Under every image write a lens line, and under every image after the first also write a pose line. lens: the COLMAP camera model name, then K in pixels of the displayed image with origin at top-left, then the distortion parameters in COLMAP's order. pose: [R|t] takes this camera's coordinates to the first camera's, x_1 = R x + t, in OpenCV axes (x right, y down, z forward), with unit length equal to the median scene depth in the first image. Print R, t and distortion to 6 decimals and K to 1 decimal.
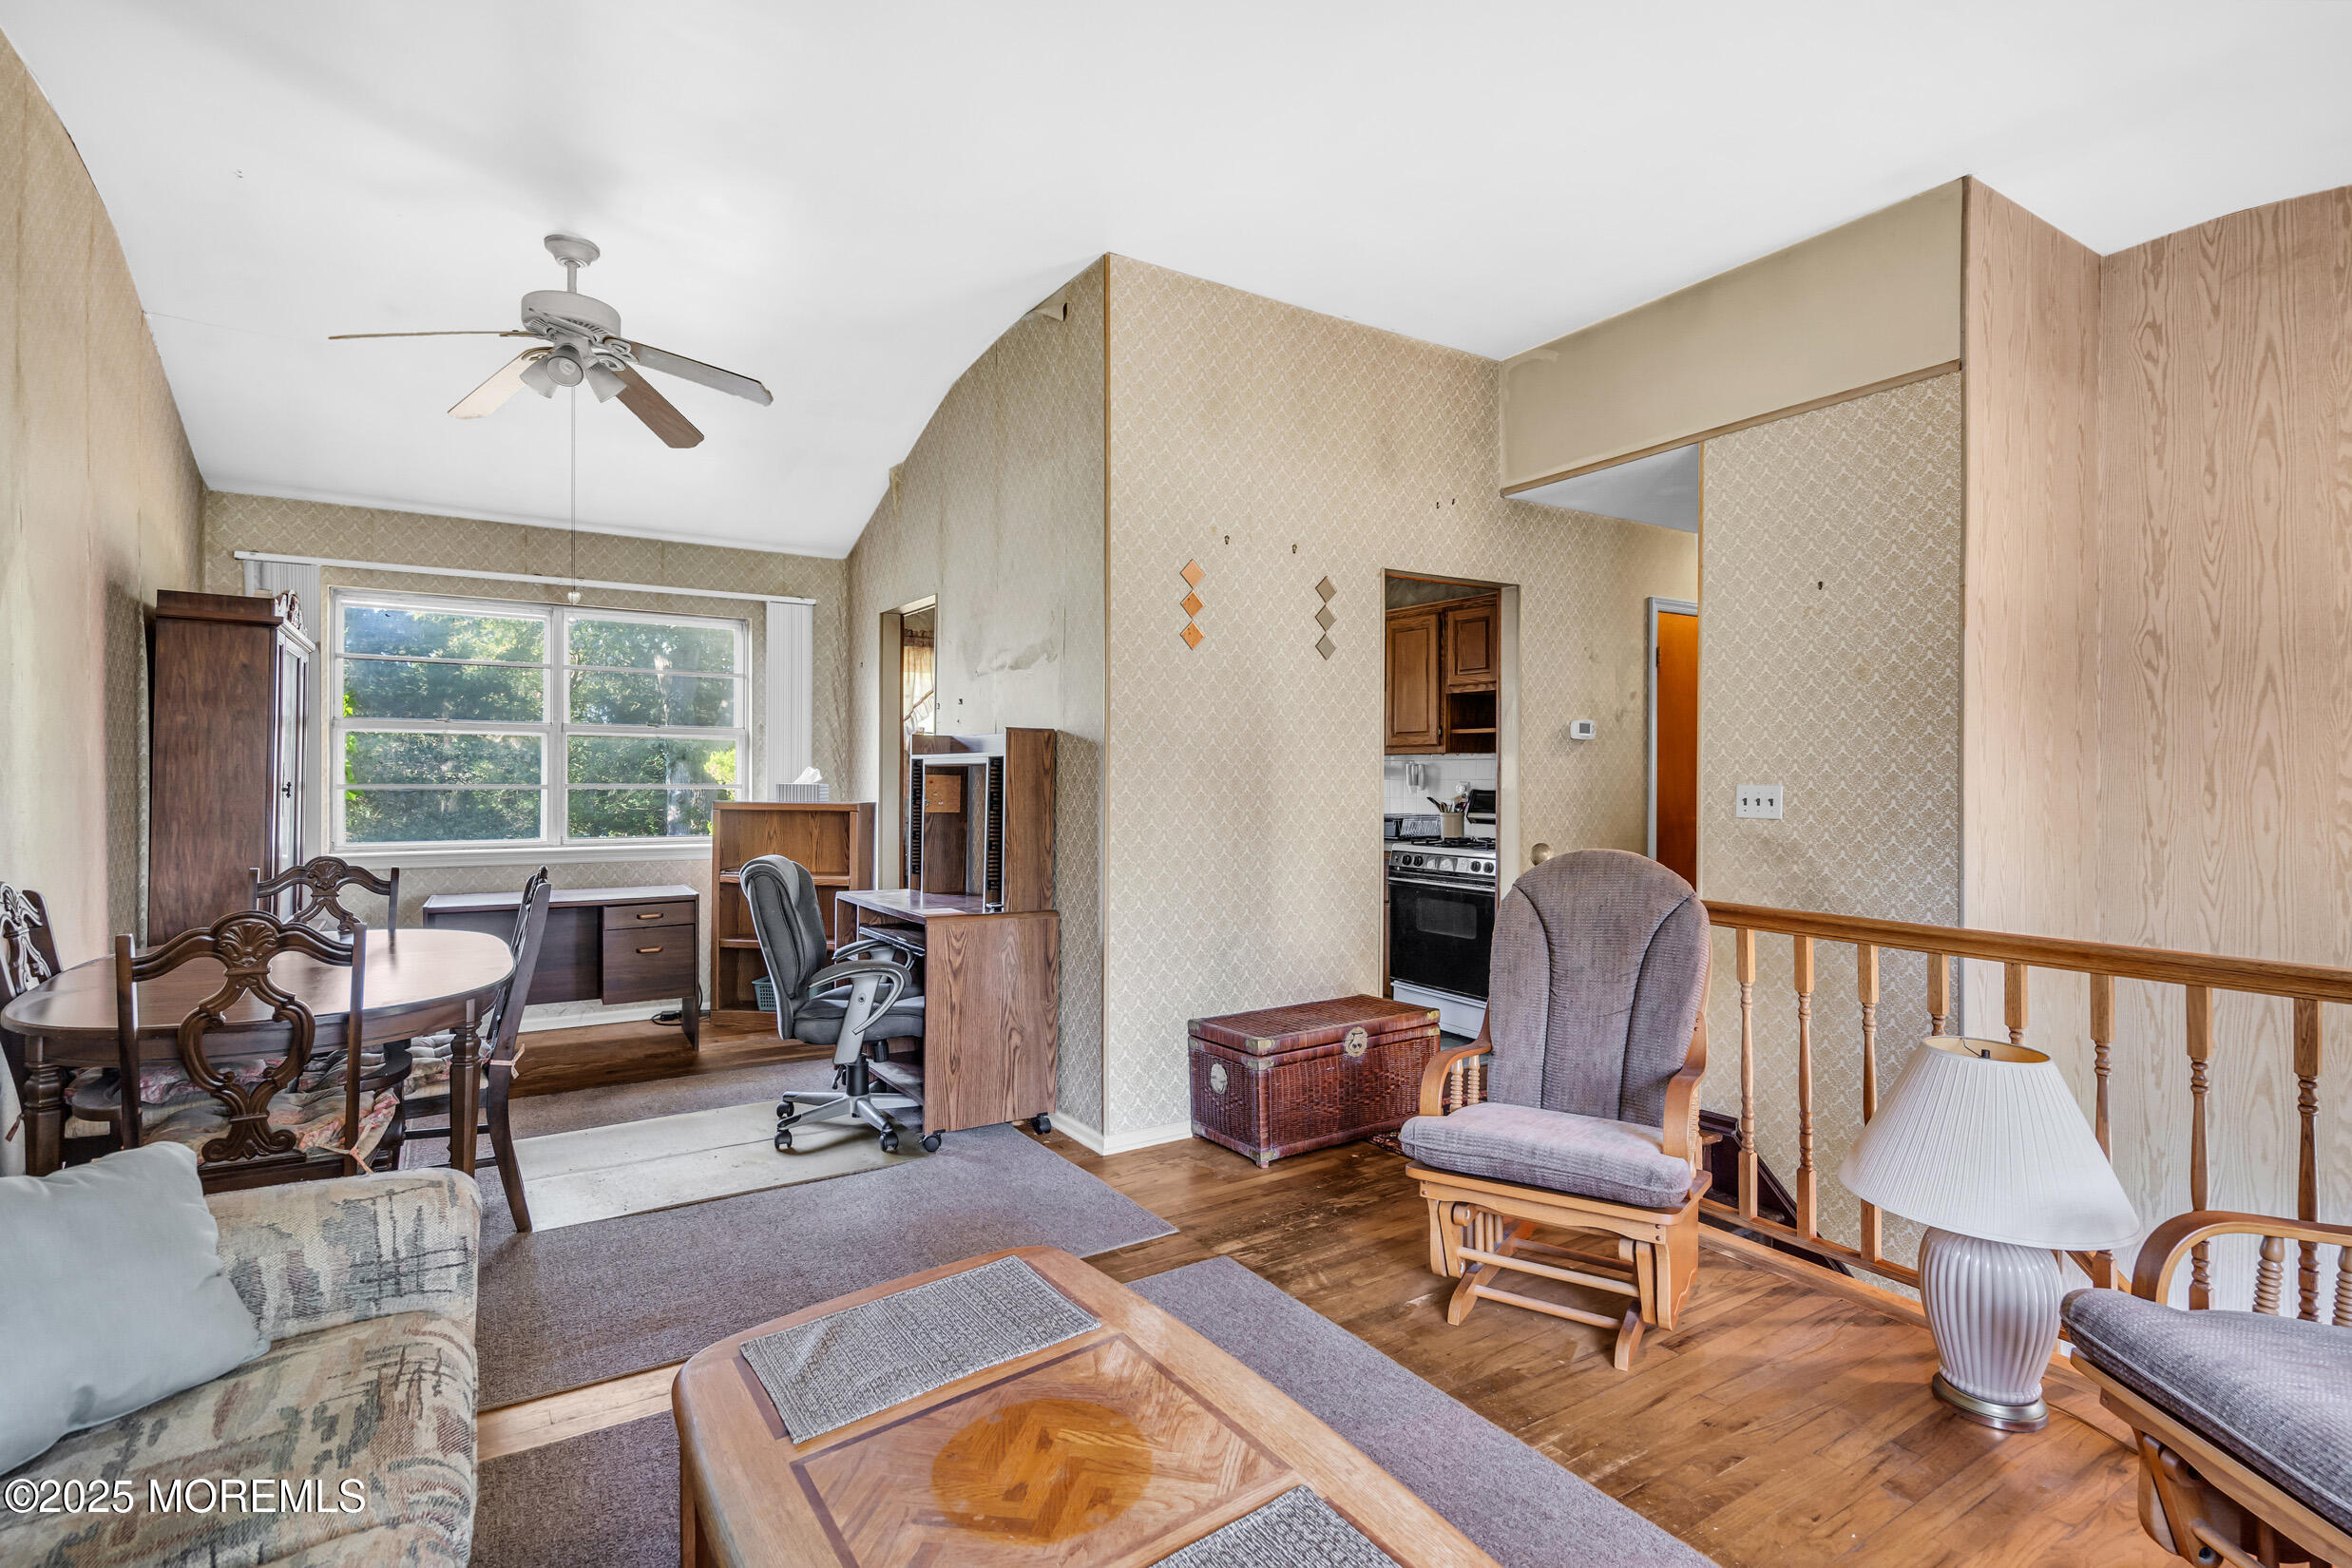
lens RADIAL K [[1126.8, 0, 1176.0], [0, 1126.8, 784.0], [0, 0, 1]] dist [-0.000035, -0.000103]
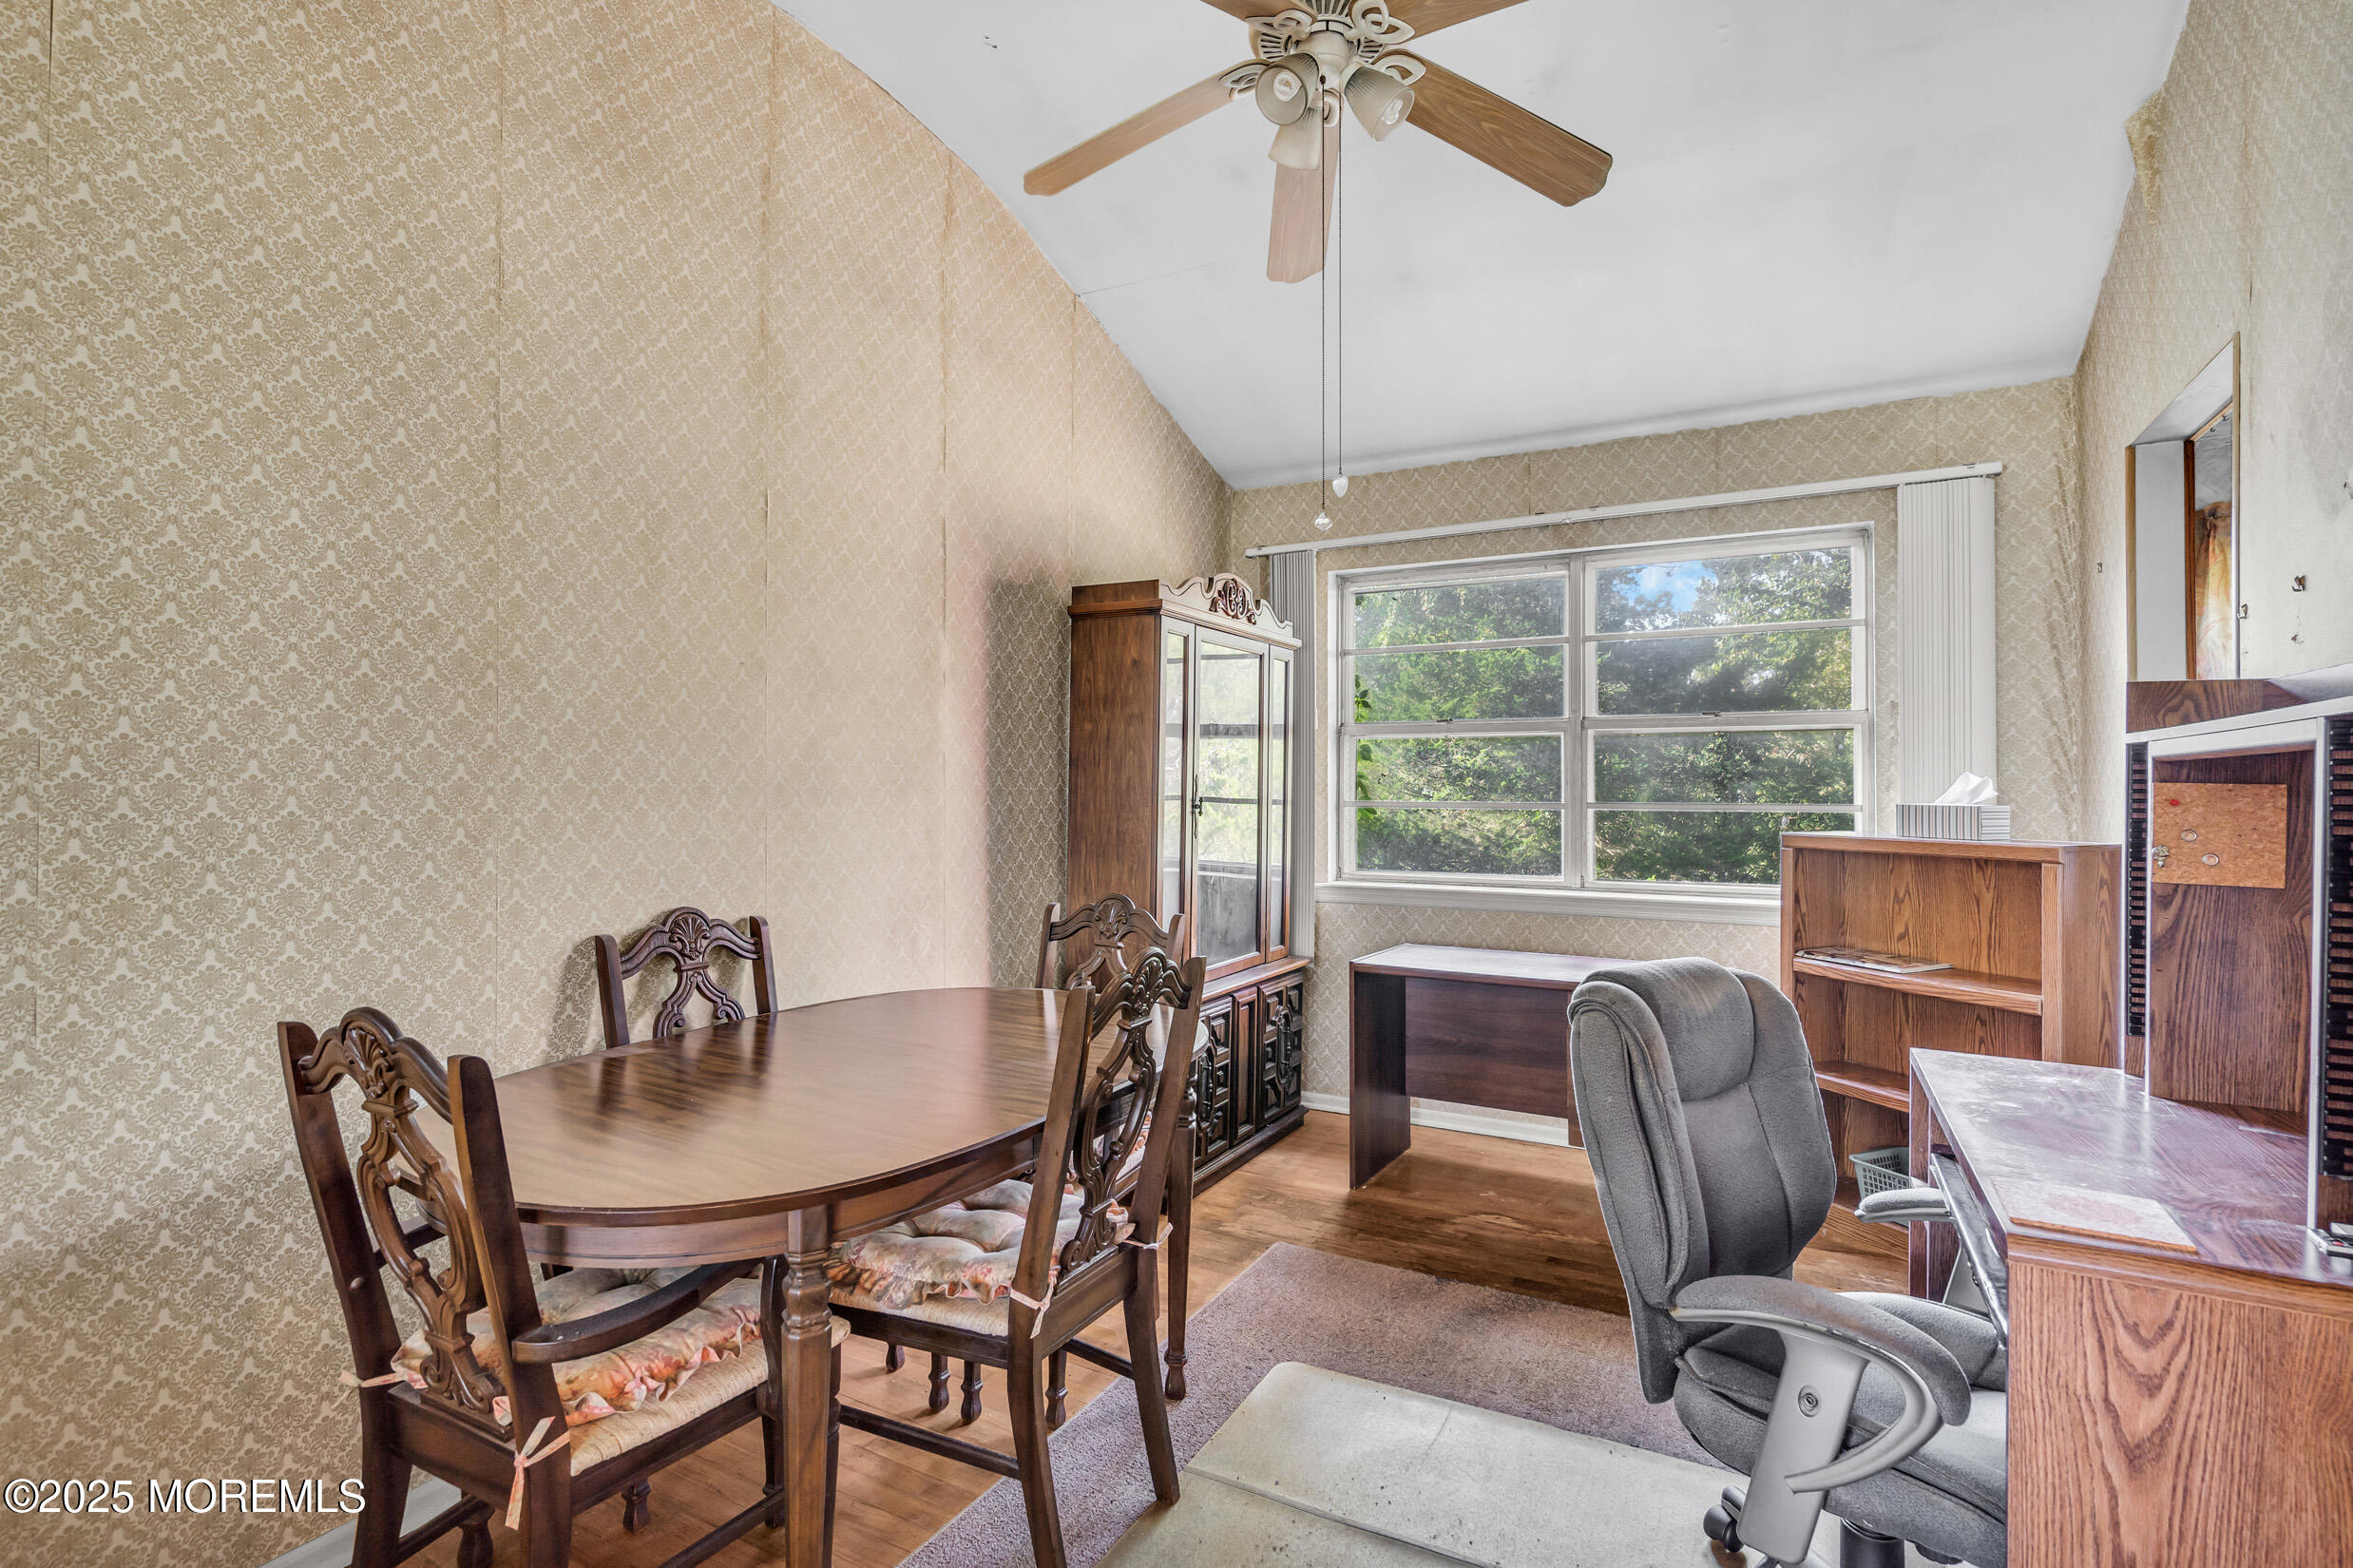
lens RADIAL K [[1135.3, 0, 1175.1], [0, 1135.3, 775.2], [0, 0, 1]] dist [-0.000989, 0.000123]
pose [[0.474828, -0.014424, -0.879960, -0.035571], [-0.007632, 0.999761, -0.020506, -0.000548], [0.880045, 0.016453, 0.474605, 0.433205]]
